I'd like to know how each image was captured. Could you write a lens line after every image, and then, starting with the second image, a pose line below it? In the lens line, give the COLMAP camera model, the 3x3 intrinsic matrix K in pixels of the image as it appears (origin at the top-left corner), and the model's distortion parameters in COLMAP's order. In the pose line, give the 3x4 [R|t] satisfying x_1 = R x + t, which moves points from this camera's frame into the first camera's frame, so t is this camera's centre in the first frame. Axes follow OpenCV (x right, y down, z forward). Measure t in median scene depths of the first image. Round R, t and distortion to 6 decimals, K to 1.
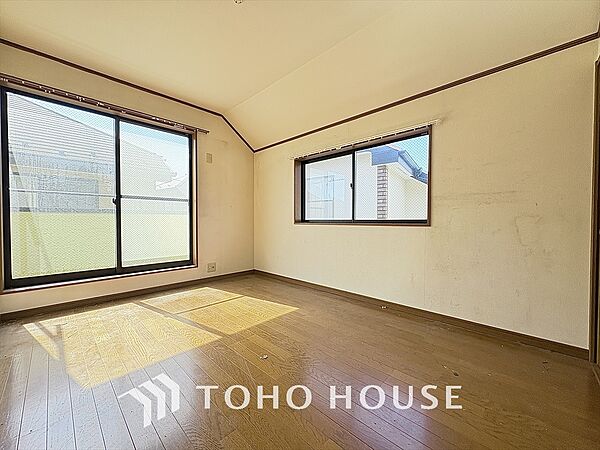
lens RADIAL K [[240.1, 0, 298.4], [0, 240.1, 225.9], [0, 0, 1]] dist [0.004485, 0.000418]
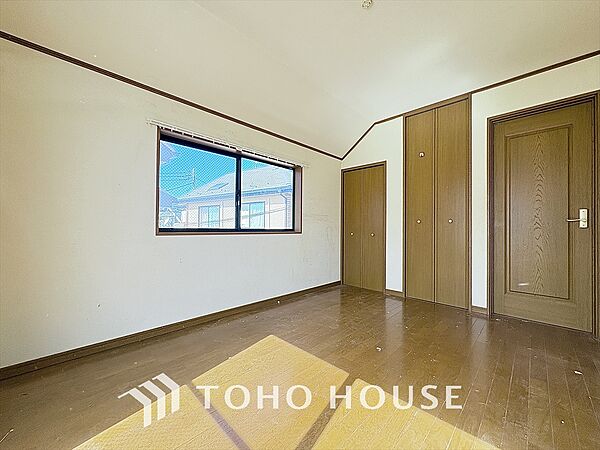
lens RADIAL K [[240.1, 0, 301.1], [0, 240.1, 224.7], [0, 0, 1]] dist [0.004485, 0.000418]
pose [[-0.009995, 0.007791, 0.999920, -0.761641], [0.003294, 0.999964, -0.007758, -0.034499], [-0.999945, 0.003216, -0.010021, 0.806322]]
